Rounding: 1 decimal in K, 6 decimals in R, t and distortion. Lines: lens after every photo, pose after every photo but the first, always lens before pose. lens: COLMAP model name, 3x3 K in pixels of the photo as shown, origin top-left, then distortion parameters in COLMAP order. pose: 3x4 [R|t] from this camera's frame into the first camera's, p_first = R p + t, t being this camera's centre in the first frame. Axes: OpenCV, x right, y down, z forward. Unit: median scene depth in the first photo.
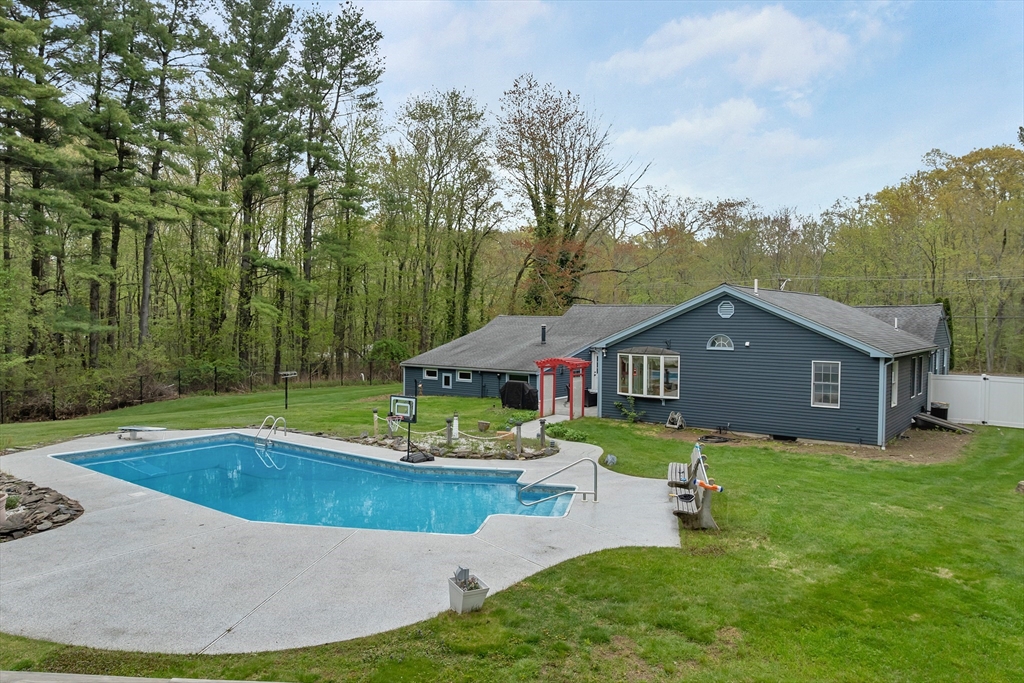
lens RADIAL K [[737.5, 0, 515.4], [0, 737.5, 340.8], [0, 0, 1]] dist [-0.024444, -0.029741]
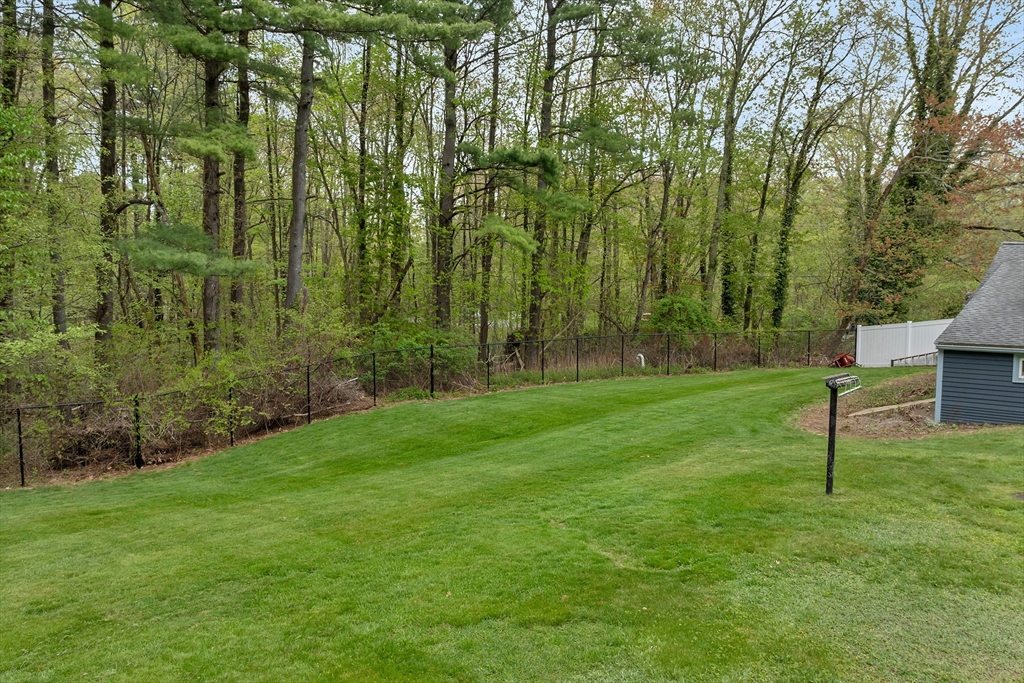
lens RADIAL K [[737.5, 0, 515.4], [0, 737.5, 340.8], [0, 0, 1]] dist [-0.024444, -0.029741]
pose [[0.993856, 0.002190, -0.110658, -0.307485], [0.002473, 0.999115, 0.041983, 0.010596], [0.110653, -0.041999, 0.992971, 0.505163]]
